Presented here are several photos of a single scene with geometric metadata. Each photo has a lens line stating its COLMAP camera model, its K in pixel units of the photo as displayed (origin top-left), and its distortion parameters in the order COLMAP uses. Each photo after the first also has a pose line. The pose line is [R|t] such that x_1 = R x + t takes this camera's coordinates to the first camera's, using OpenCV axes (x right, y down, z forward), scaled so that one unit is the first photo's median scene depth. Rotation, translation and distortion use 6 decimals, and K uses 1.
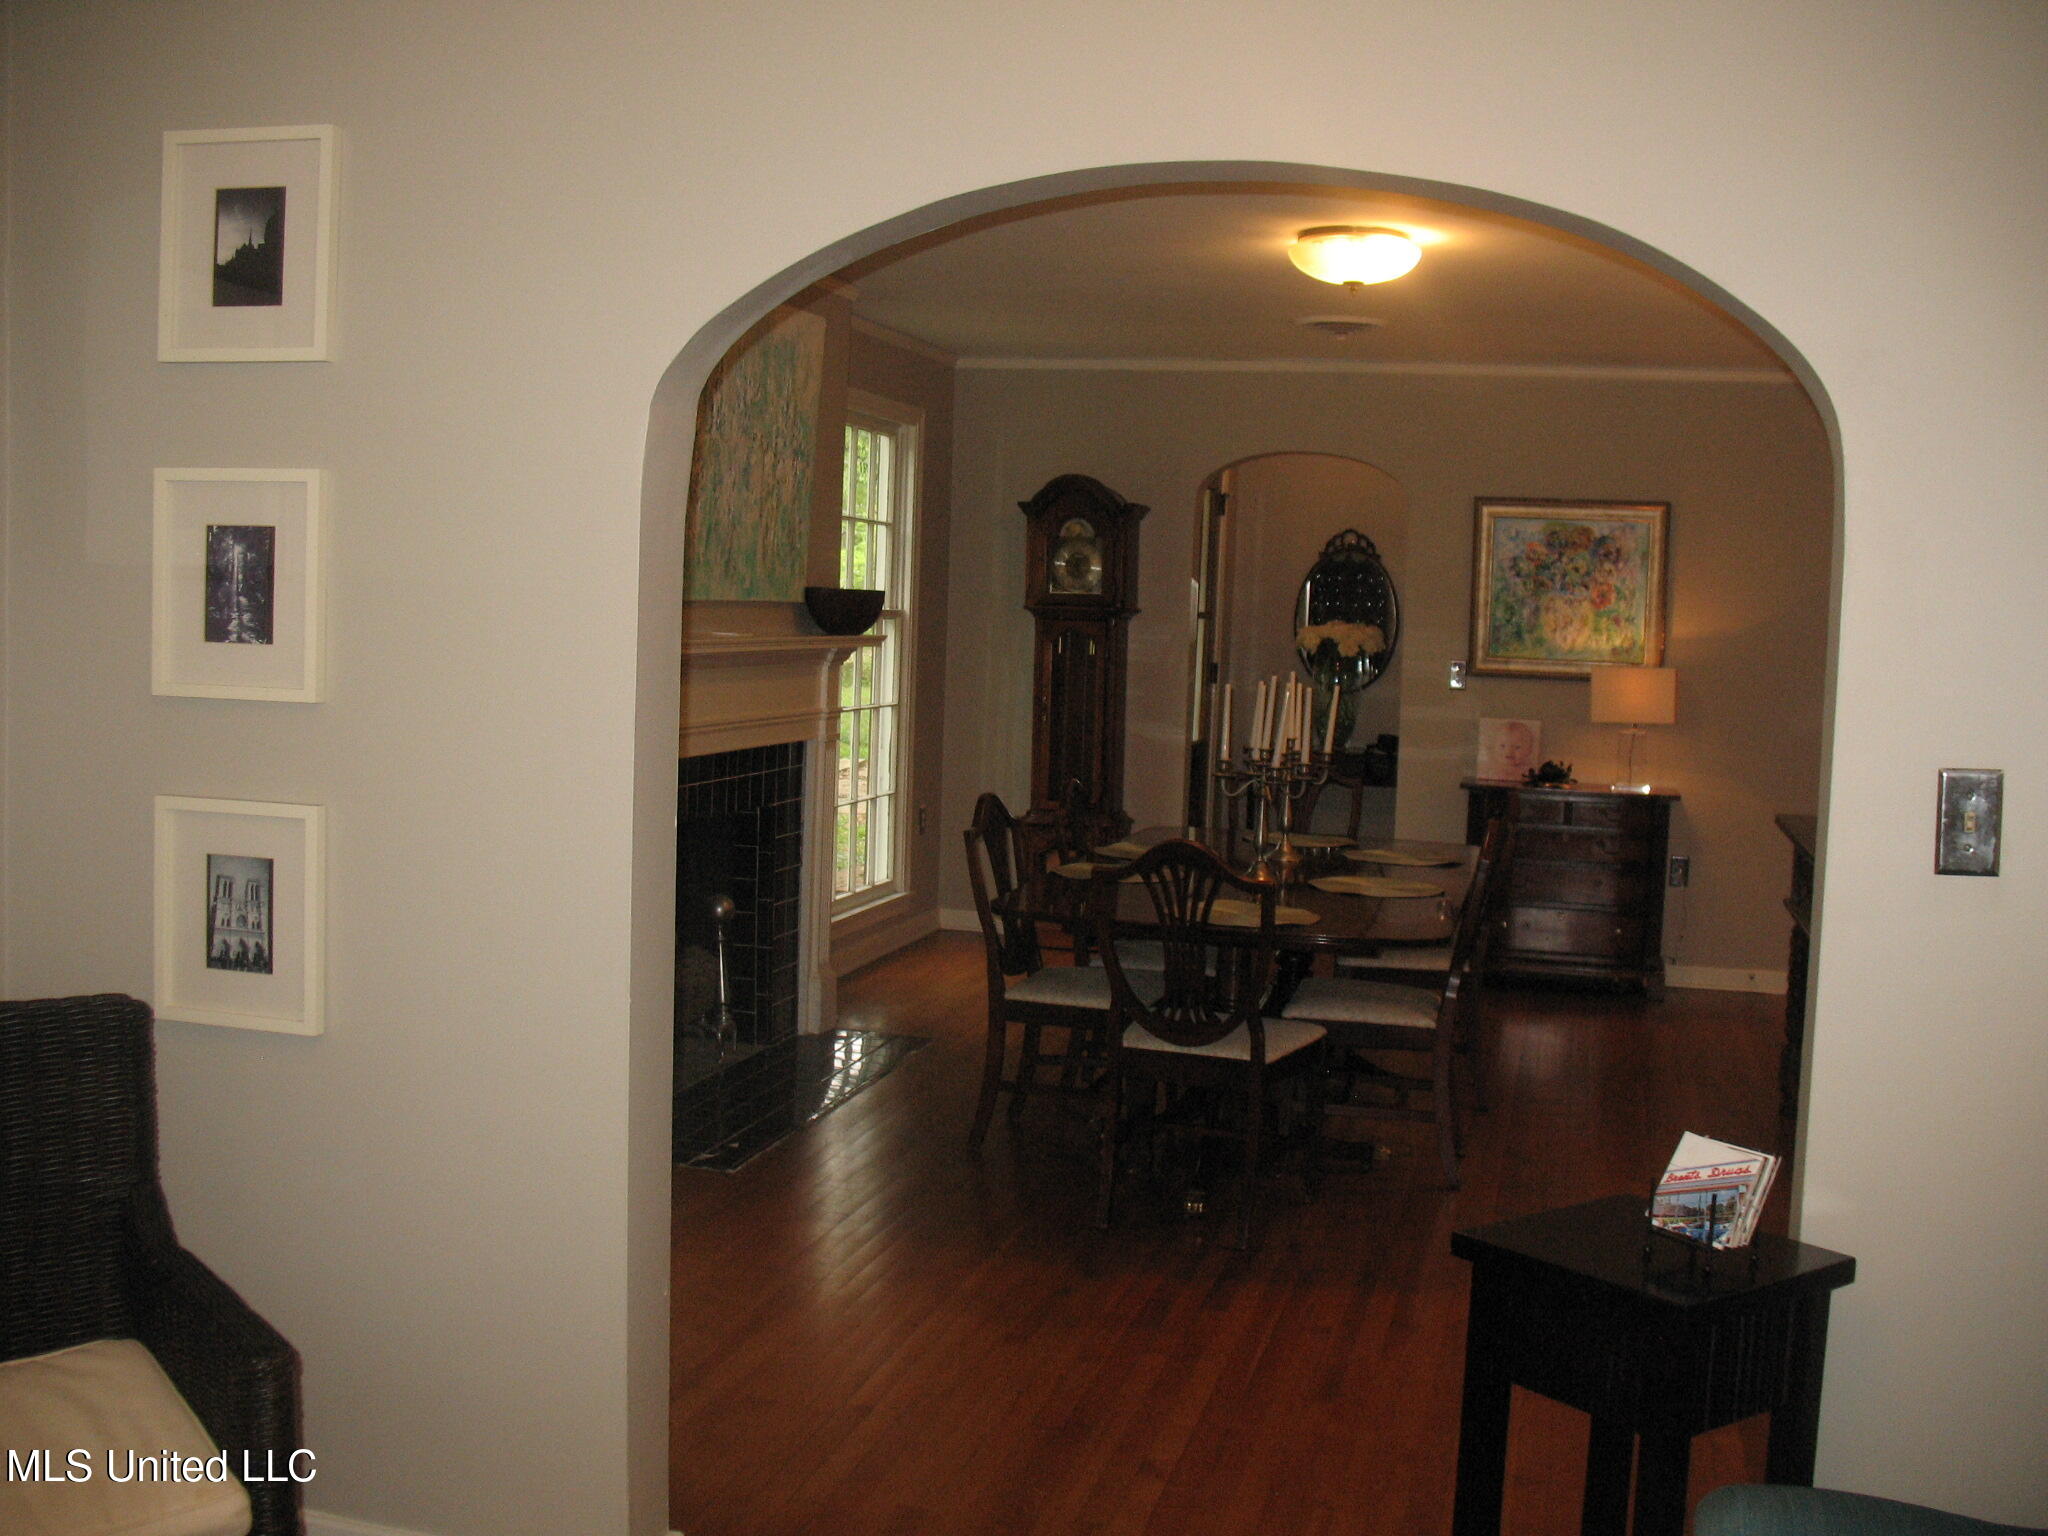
lens RADIAL K [[2116.5, 0, 1020.8], [0, 2116.5, 754.3], [0, 0, 1]] dist [-0.194948, 0.234718]
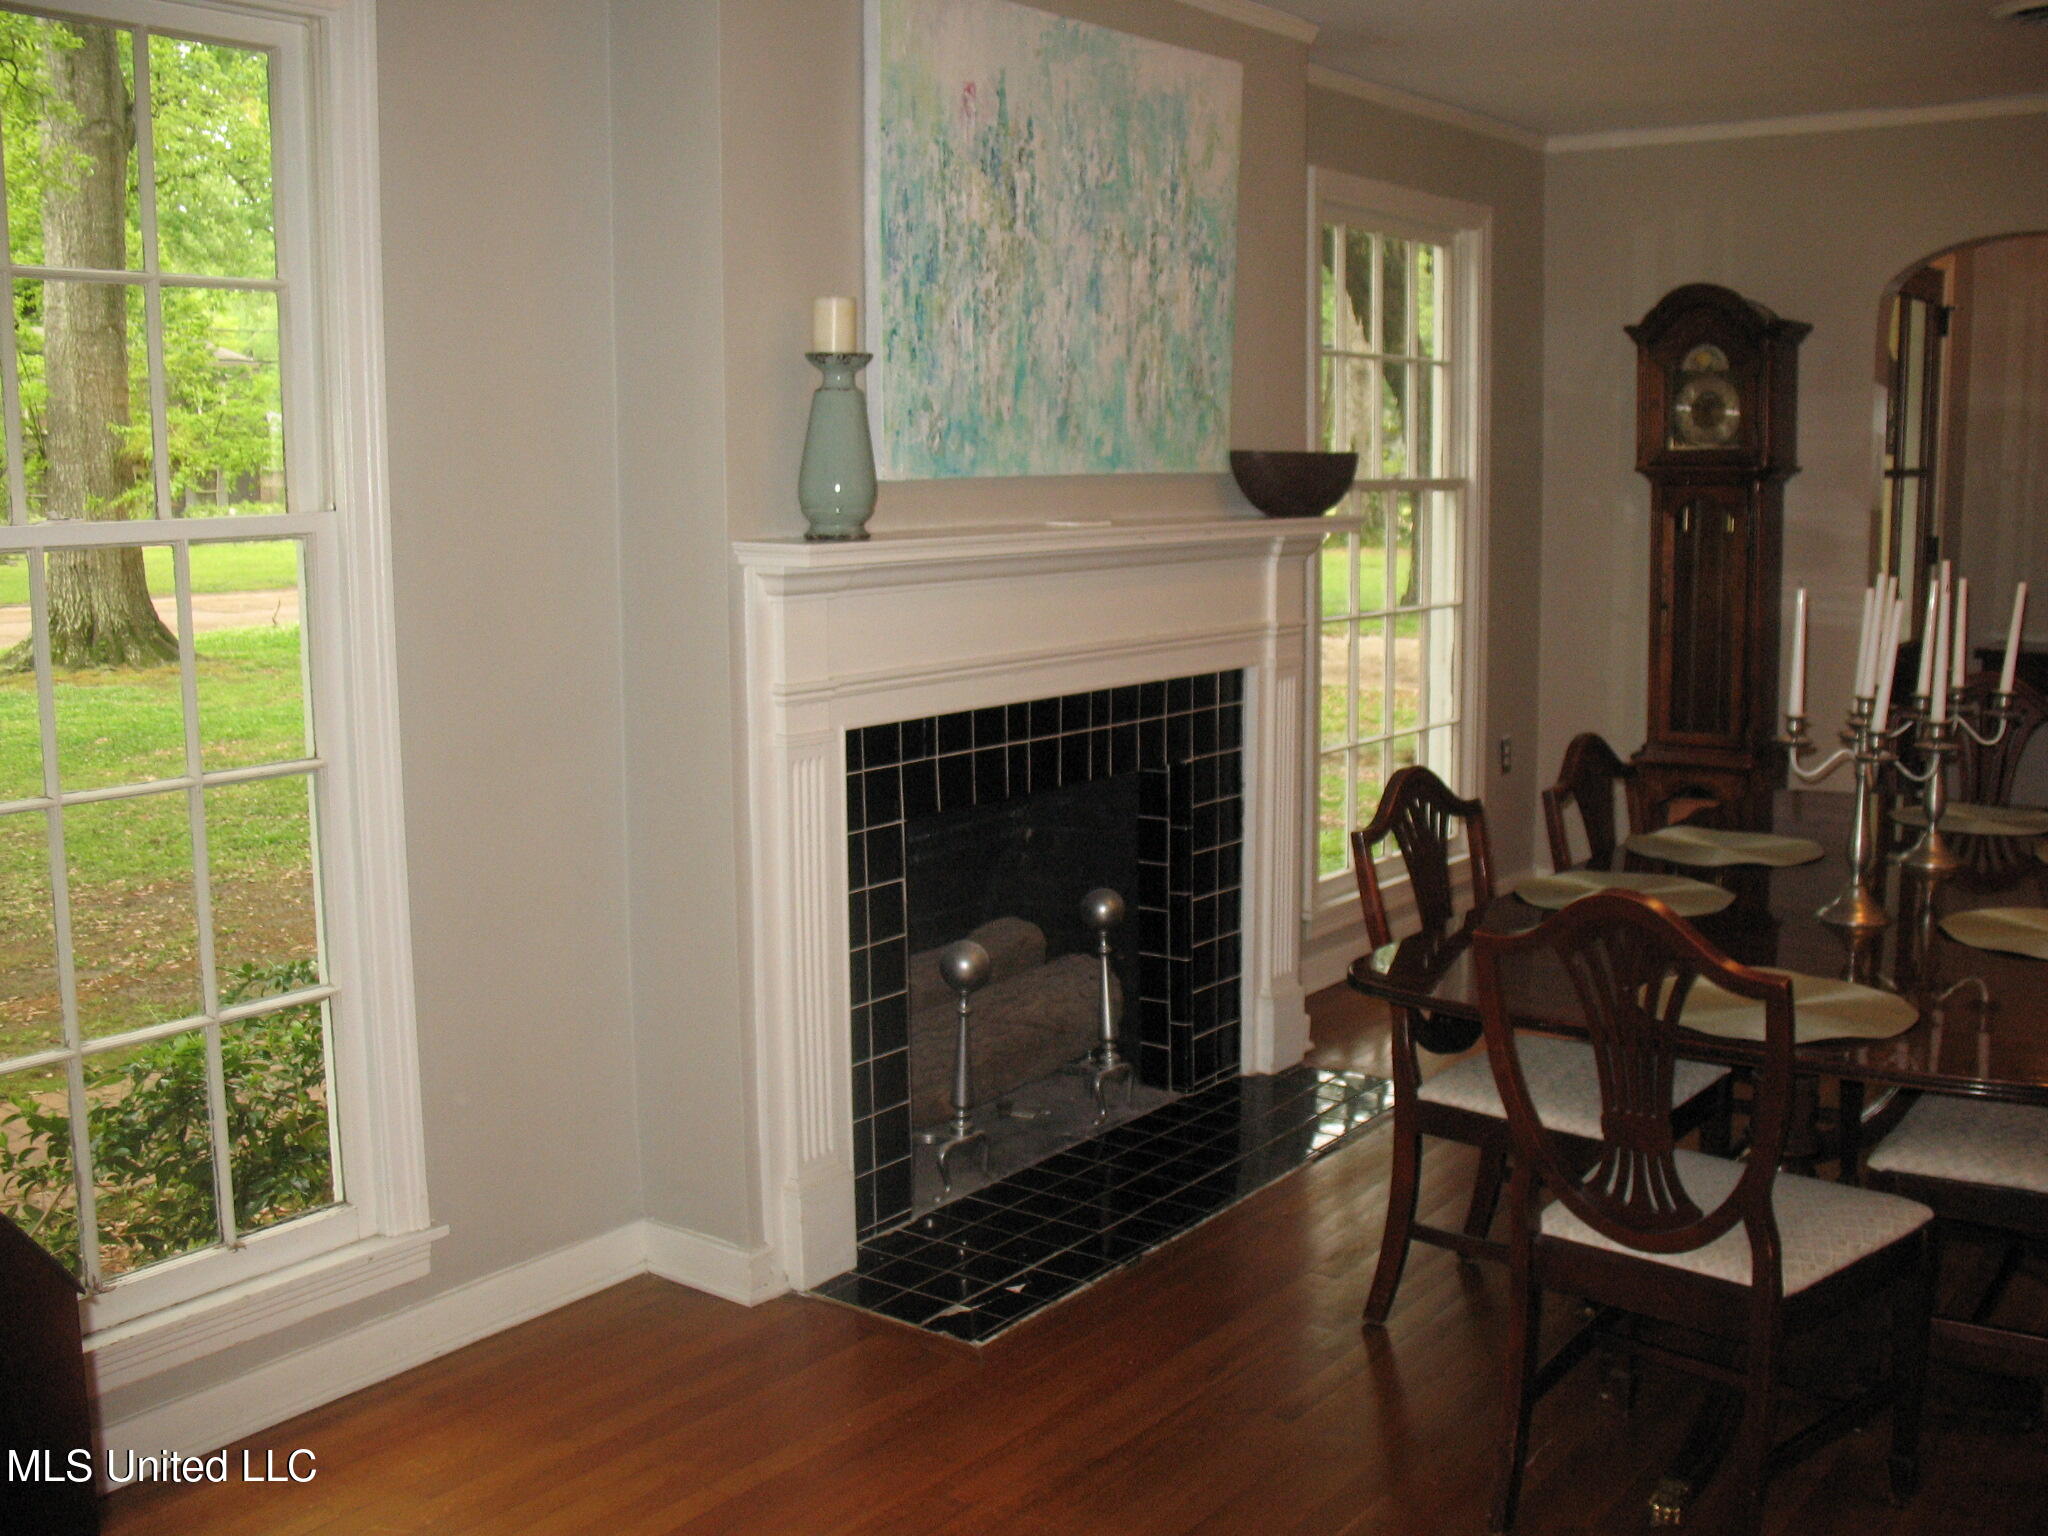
lens RADIAL K [[2116.5, 0, 1020.8], [0, 2116.5, 754.3], [0, 0, 1]] dist [-0.194948, 0.234718]
pose [[0.929188, 0.008248, -0.369517, 0.074226], [0.013929, 0.998259, 0.057308, -0.015767], [0.369346, -0.058397, 0.927455, 0.254924]]
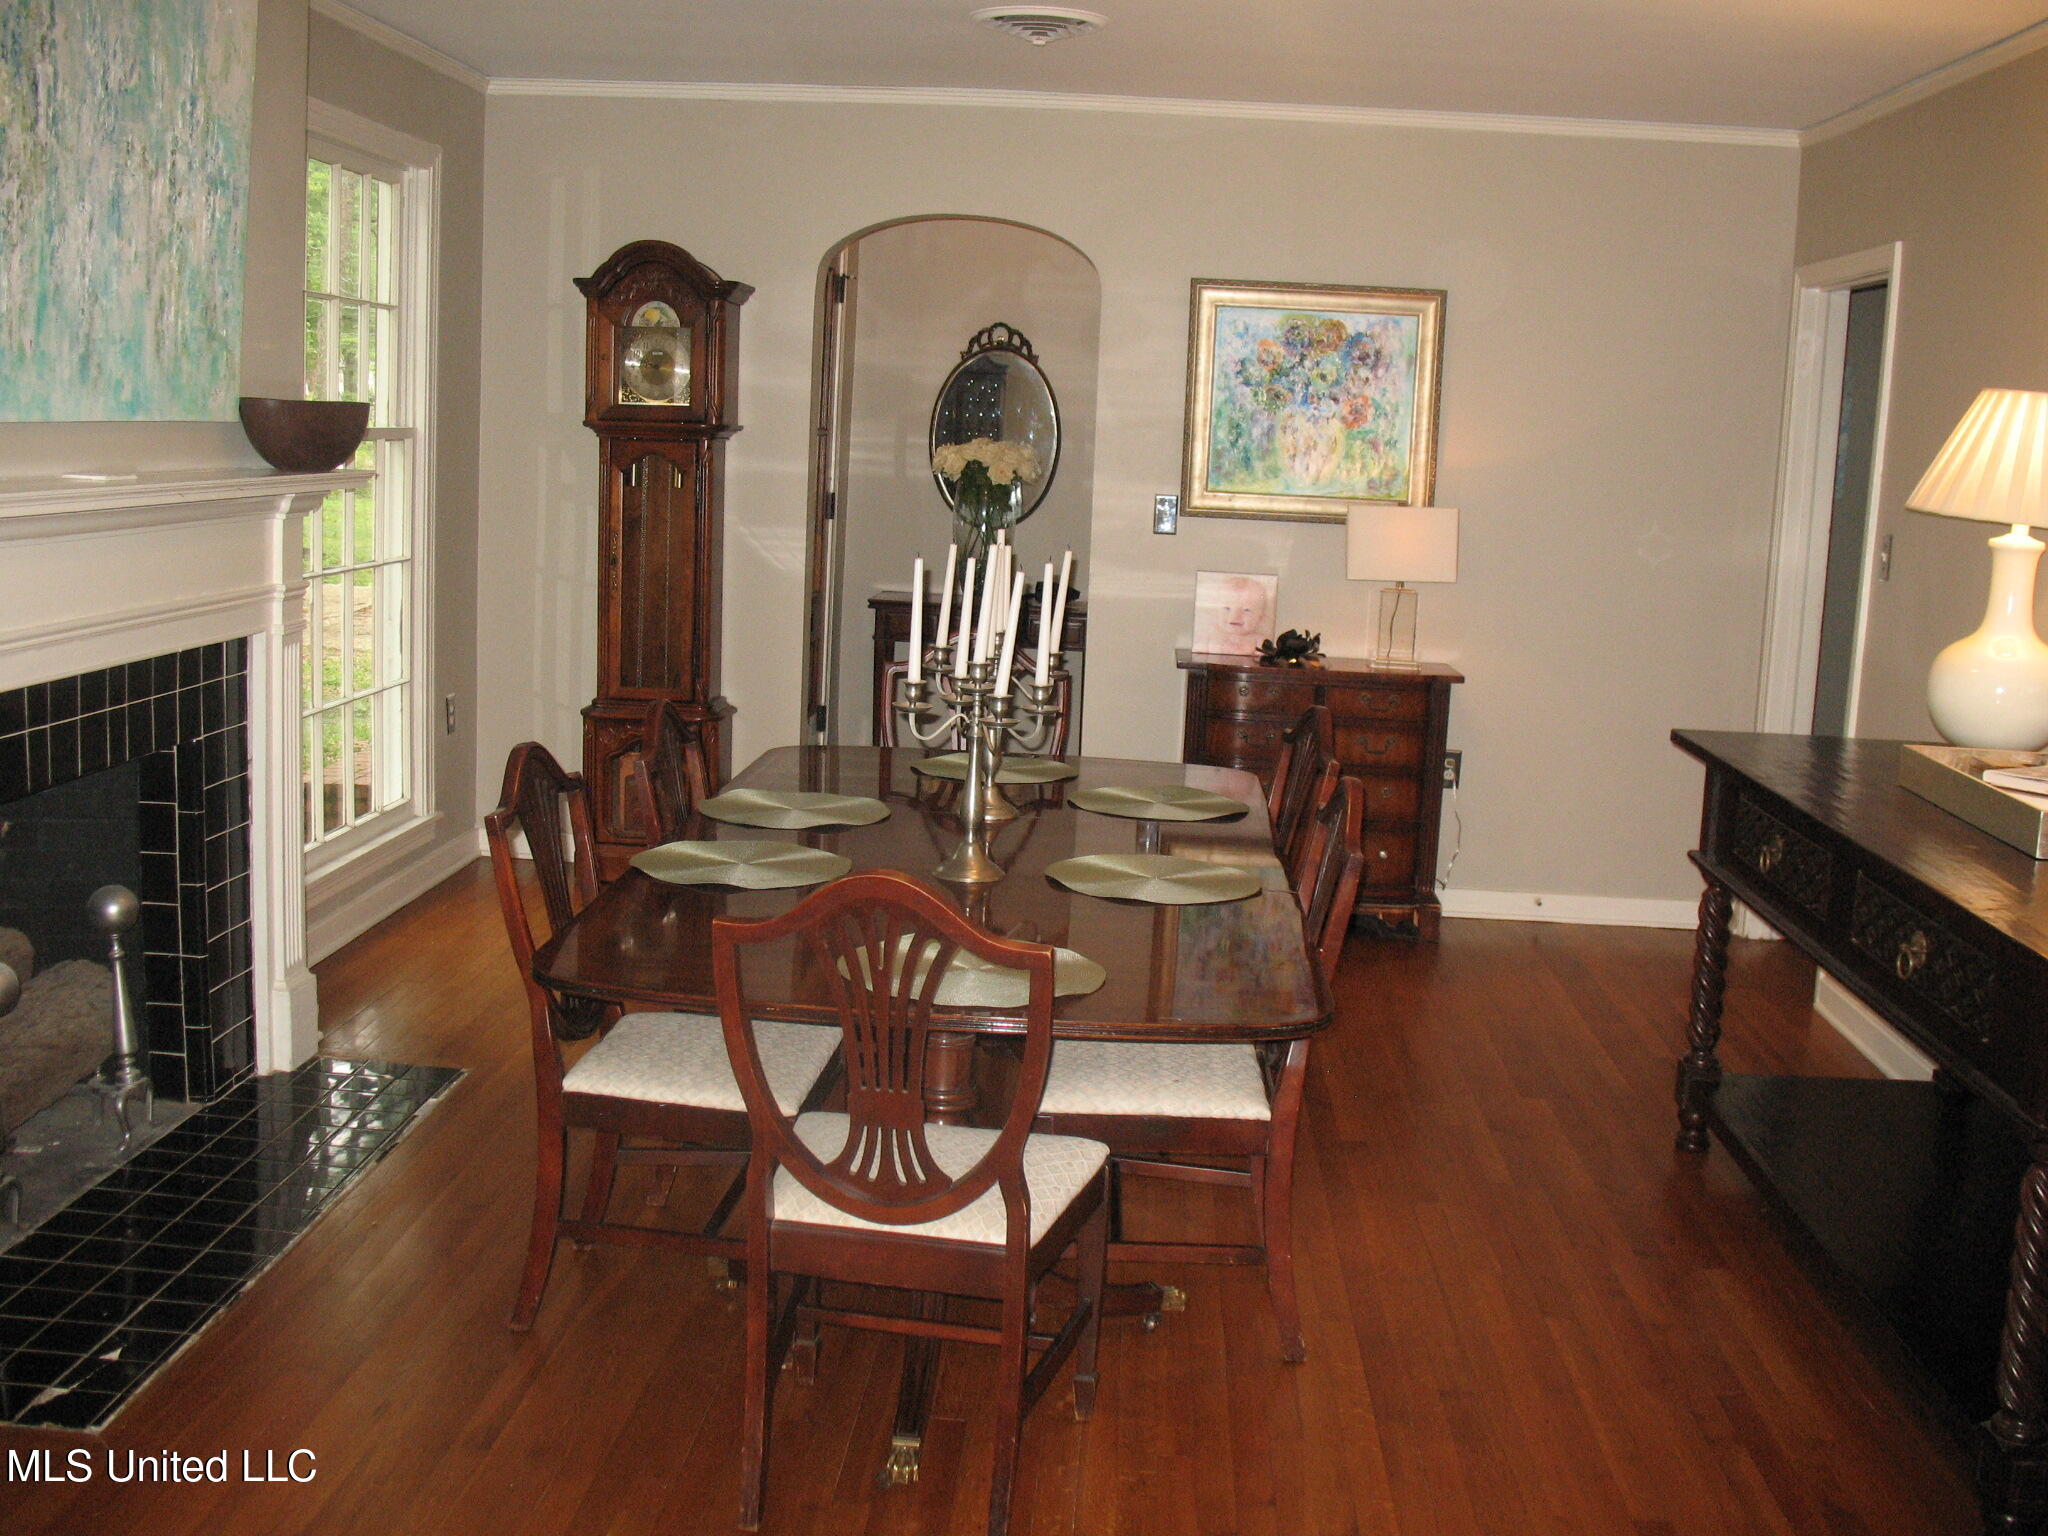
lens RADIAL K [[2116.5, 0, 1020.8], [0, 2116.5, 754.3], [0, 0, 1]] dist [-0.194948, 0.234718]
pose [[0.979243, -0.023347, 0.201342, 0.001420], [0.004845, 0.995756, 0.091901, -0.022338], [-0.202633, -0.089018, 0.975200, 0.266232]]
